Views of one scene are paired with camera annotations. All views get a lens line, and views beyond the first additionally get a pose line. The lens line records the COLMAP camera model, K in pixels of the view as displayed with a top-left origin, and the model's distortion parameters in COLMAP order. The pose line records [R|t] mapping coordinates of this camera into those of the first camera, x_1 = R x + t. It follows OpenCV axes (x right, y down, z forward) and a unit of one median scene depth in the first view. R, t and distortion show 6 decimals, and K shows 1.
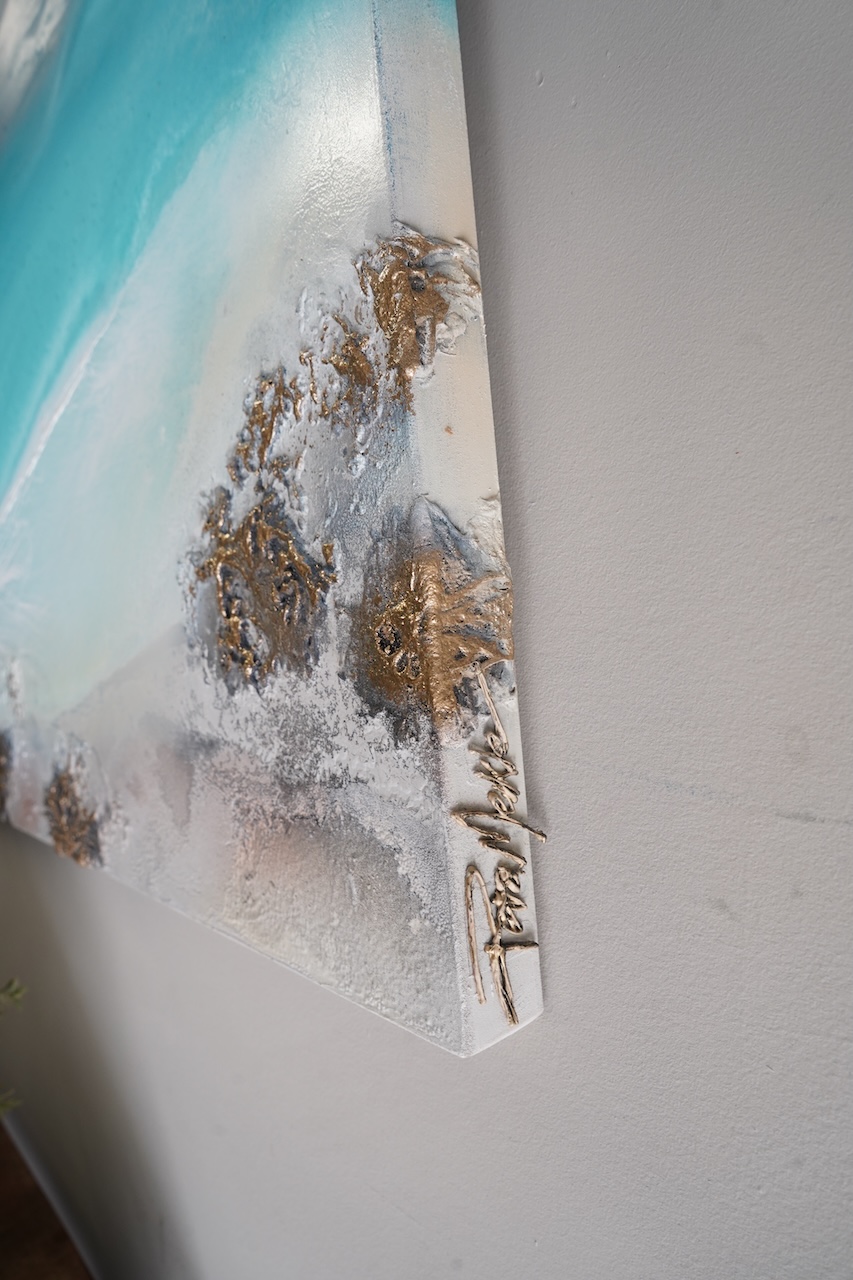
lens RADIAL K [[856.7, 0, 420.2], [0, 856.7, 639.9], [0, 0, 1]] dist [-0.028988, 0.019913]
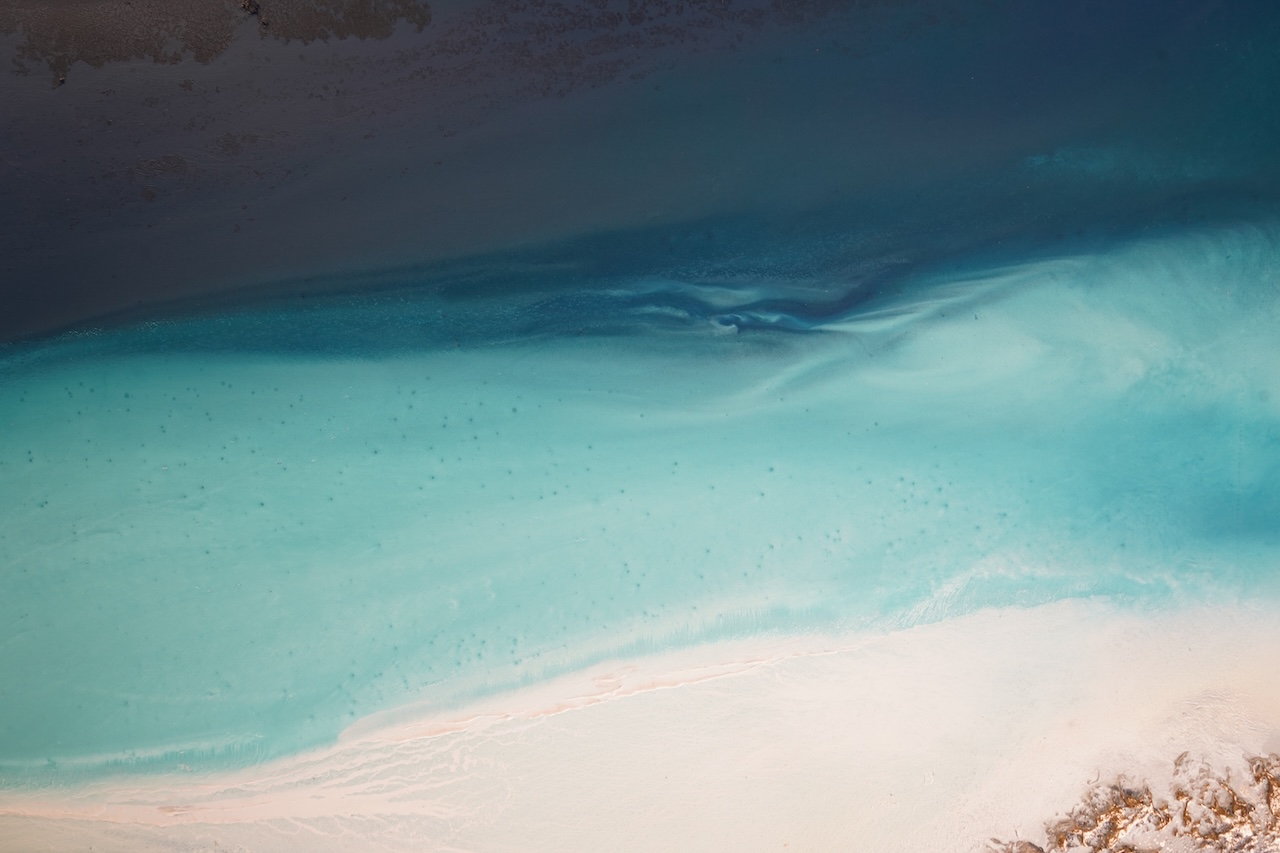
lens RADIAL K [[856.7, 0, 640.4], [0, 856.7, 419.1], [0, 0, 1]] dist [-0.028988, 0.019913]
pose [[0.709695, 0.028278, 0.703942, -1.885259], [-0.051963, 0.998574, 0.012274, -0.964225], [-0.702590, -0.045289, 0.710152, 0.637007]]
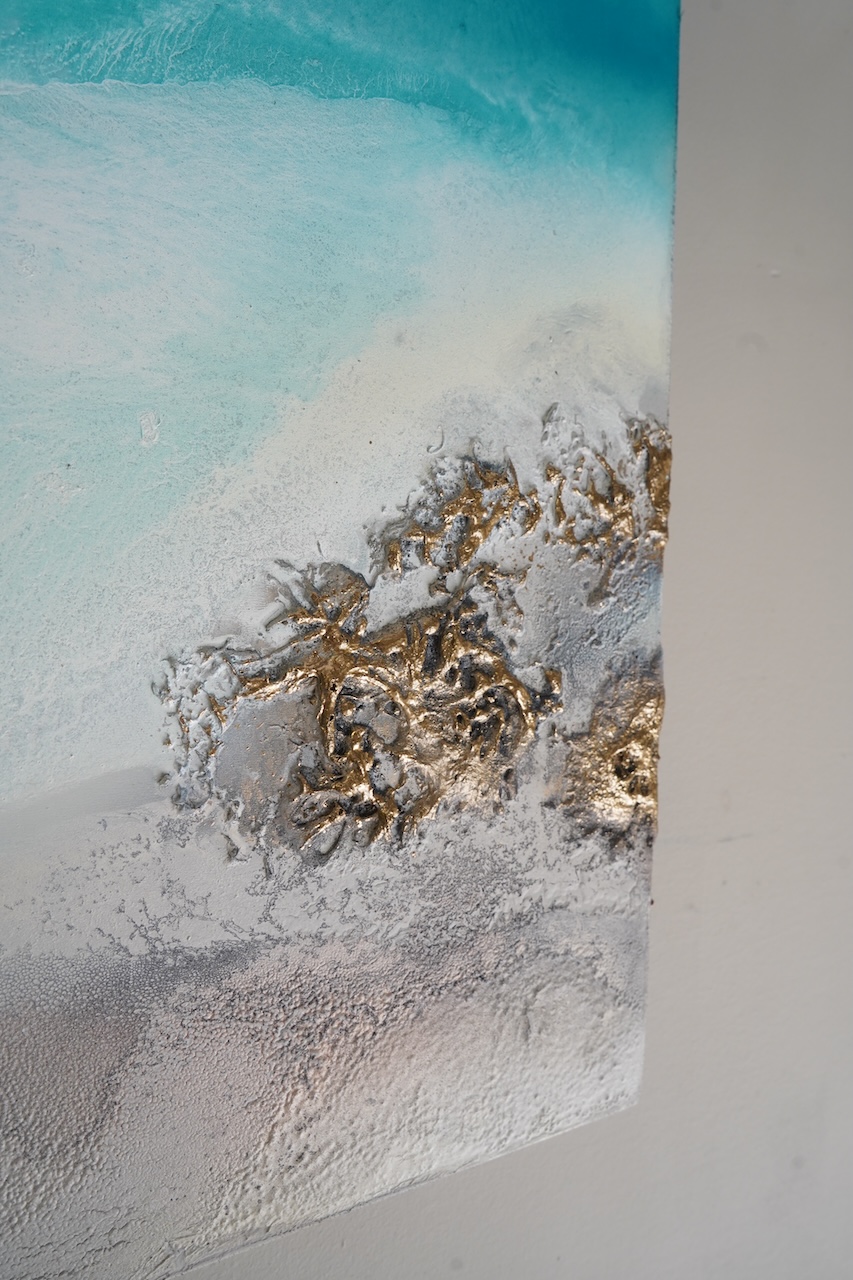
lens RADIAL K [[856.7, 0, 433.9], [0, 856.7, 638.2], [0, 0, 1]] dist [-0.028988, 0.019913]
pose [[0.163634, 0.035559, 0.985880, -1.087976], [-0.005124, 0.999367, -0.035195, -0.114810], [-0.986508, 0.000707, 0.163712, 0.973280]]
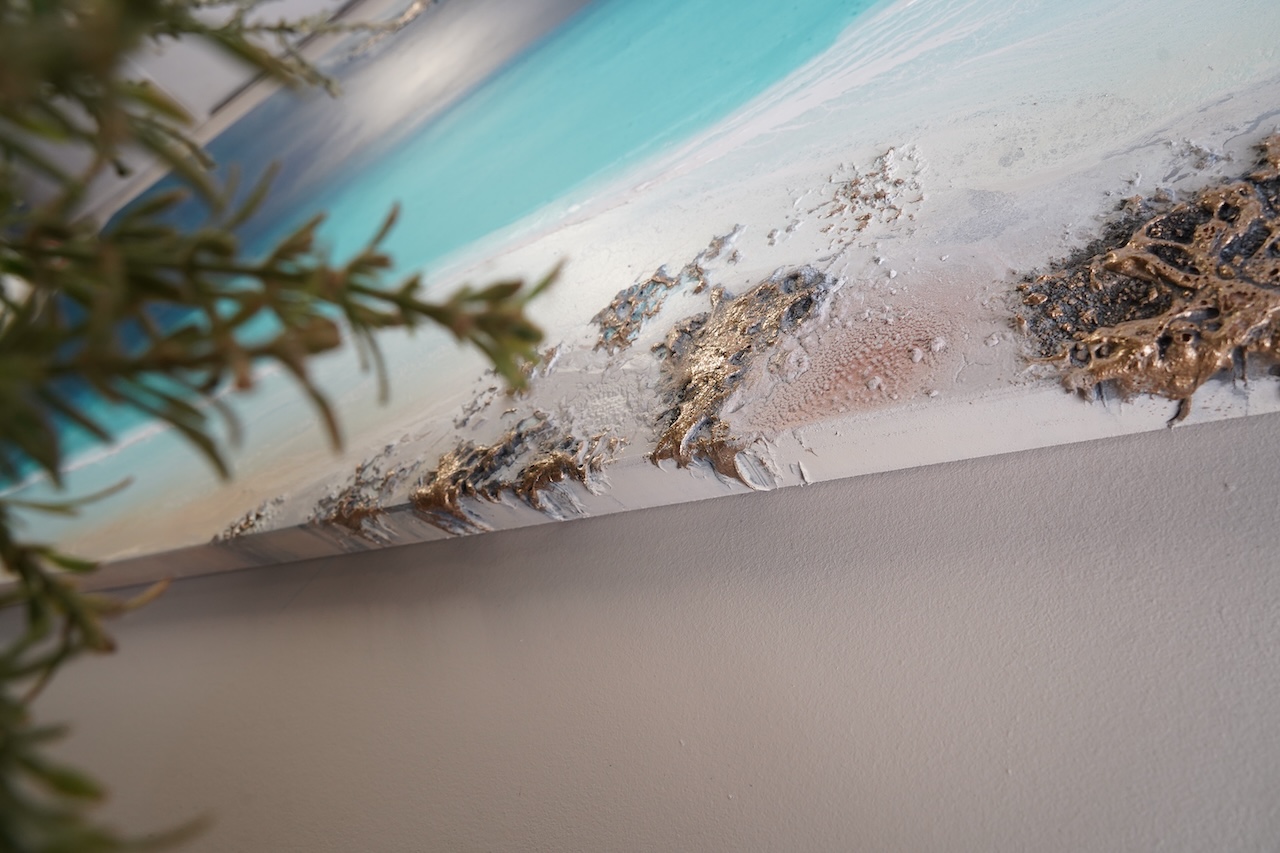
lens RADIAL K [[856.7, 0, 631.8], [0, 856.7, 415.5], [0, 0, 1]] dist [-0.028988, 0.019913]
pose [[0.928303, 0.367949, 0.053538, -1.276972], [-0.275459, 0.777265, -0.565670, 1.095699], [-0.249751, 0.510365, 0.822892, 1.442118]]
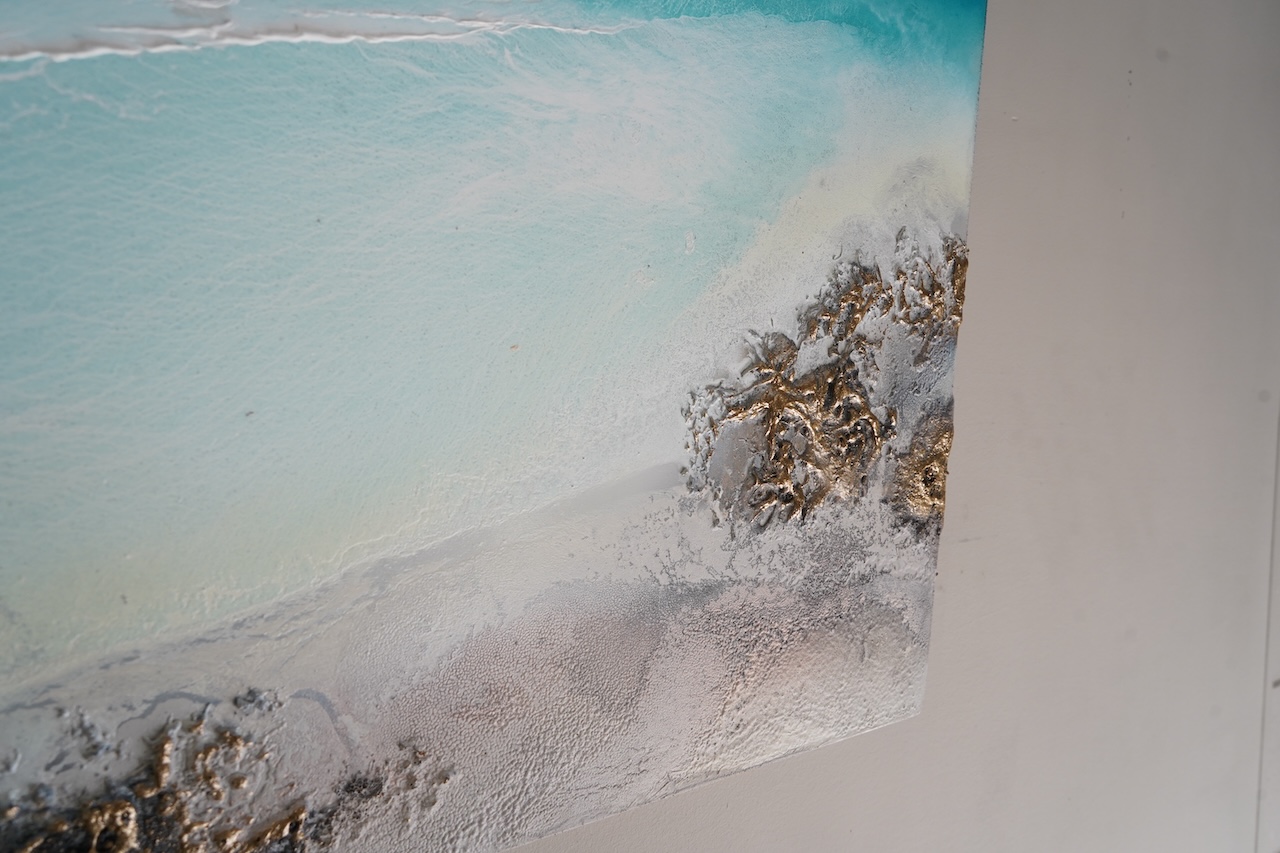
lens RADIAL K [[856.7, 0, 644.8], [0, 856.7, 422.7], [0, 0, 1]] dist [-0.028988, 0.019913]
pose [[0.061478, -0.001910, 0.998107, -1.547035], [-0.032106, 0.999477, 0.003890, -0.083873], [-0.997592, -0.032285, 0.061384, 1.320695]]
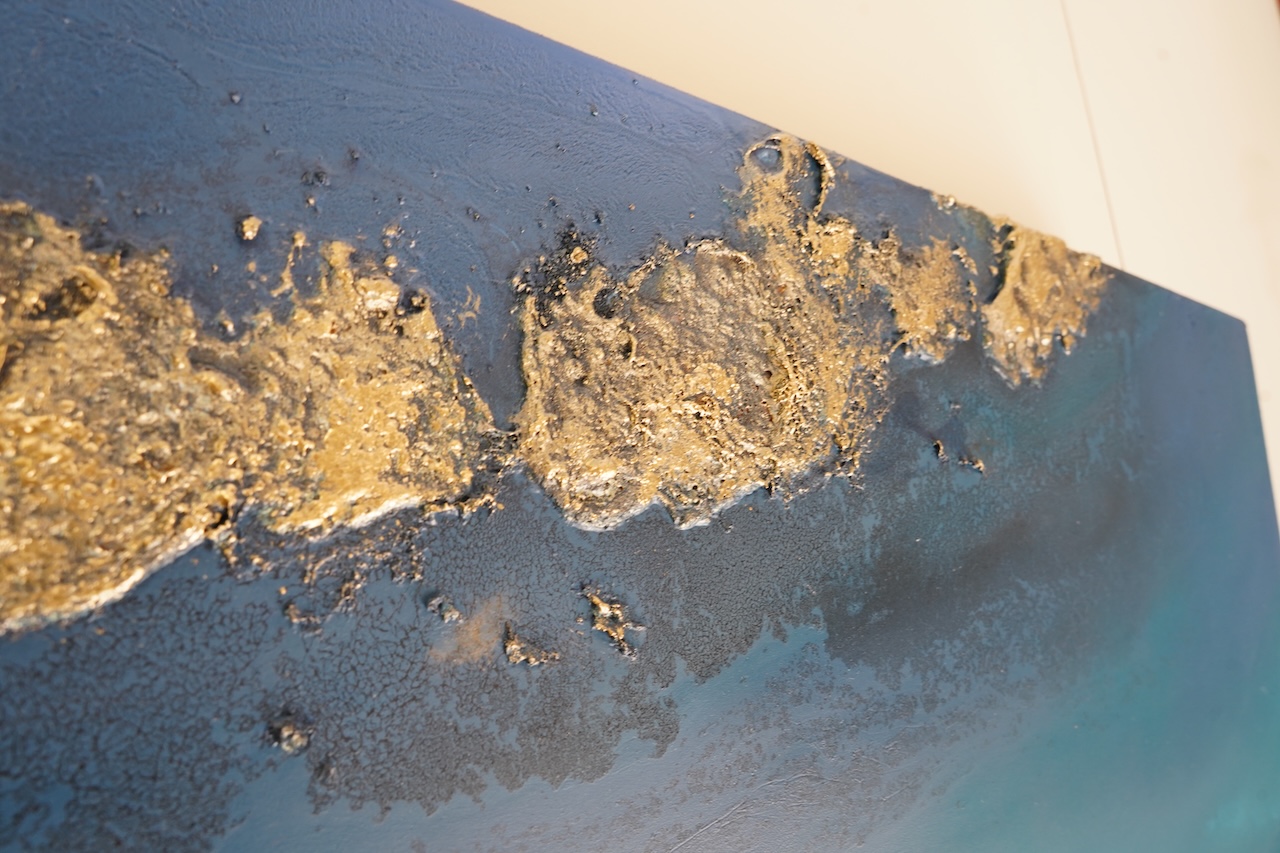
lens RADIAL K [[856.7, 0, 640.7], [0, 856.7, 425.5], [0, 0, 1]] dist [-0.028988, 0.019913]
pose [[0.071631, 0.267297, 0.960948, -1.928960], [0.040501, 0.961849, -0.270567, -1.692731], [-0.996609, 0.058300, 0.058072, 1.978506]]
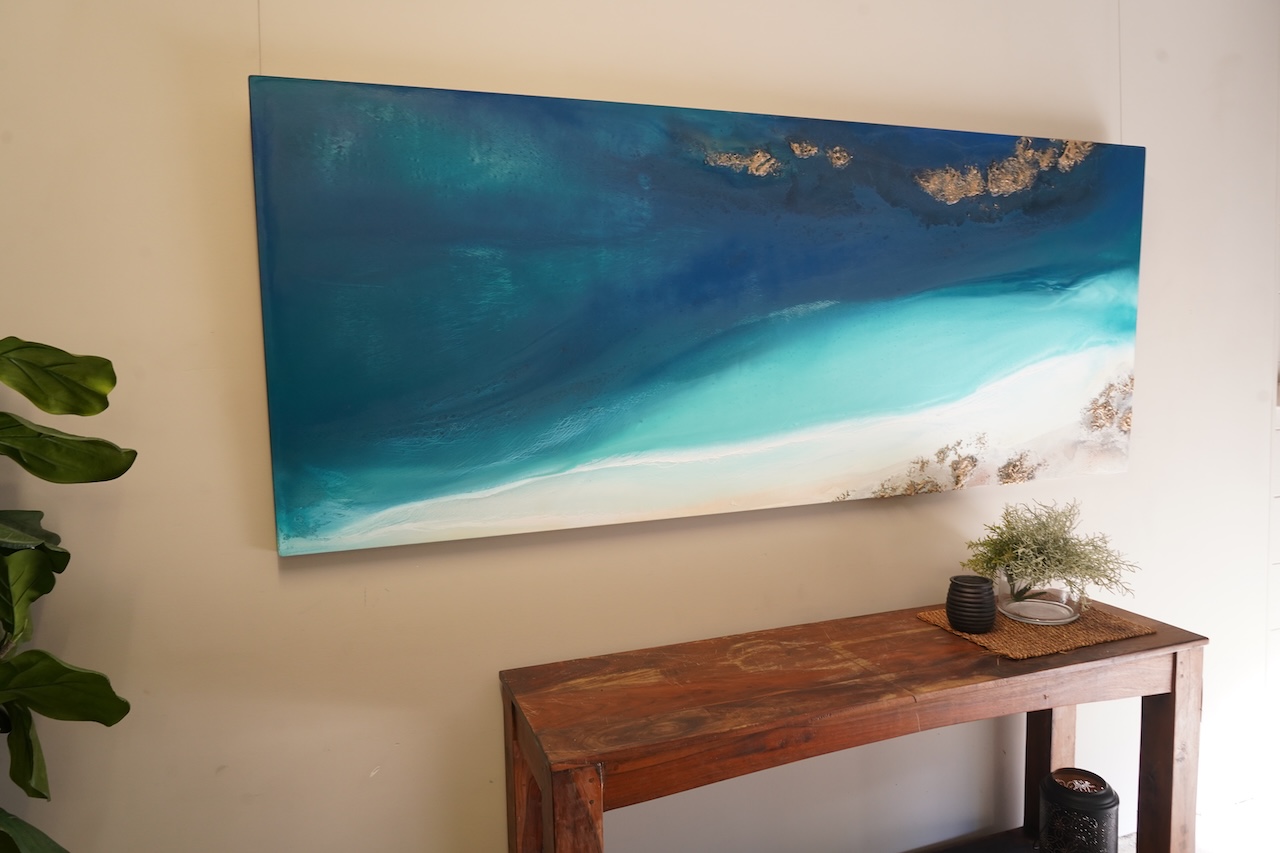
lens RADIAL K [[856.7, 0, 637.8], [0, 856.7, 422.1], [0, 0, 1]] dist [-0.028988, 0.019913]
pose [[0.322046, -0.033897, 0.946117, -8.449788], [0.012250, 0.999424, 0.031637, -0.287849], [-0.946645, 0.001402, 0.322276, 2.567895]]
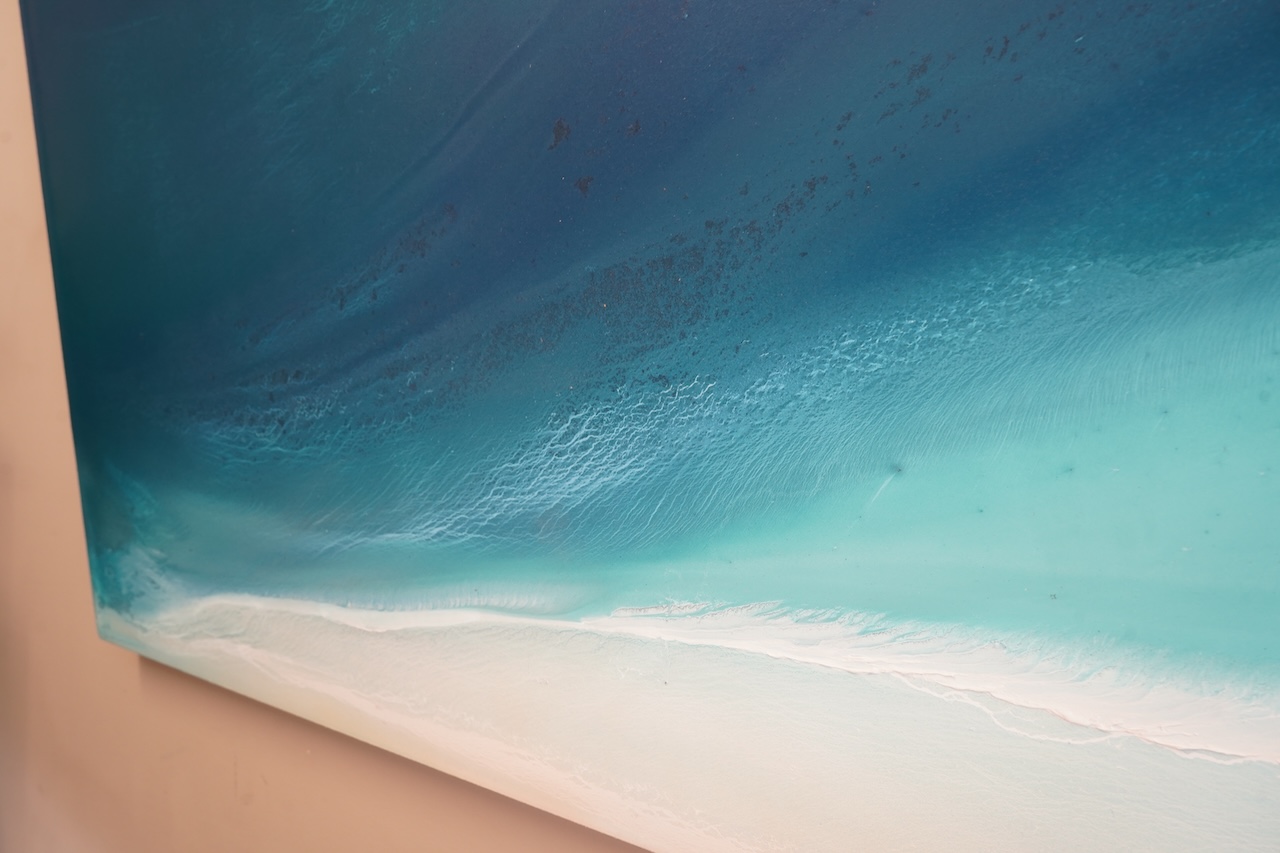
lens RADIAL K [[856.7, 0, 635.5], [0, 856.7, 420.8], [0, 0, 1]] dist [-0.028988, 0.019913]
pose [[0.952780, 0.014281, 0.303325, -3.592503], [-0.040963, 0.995808, 0.081785, -0.249676], [-0.300886, -0.090349, 0.949371, 3.463985]]
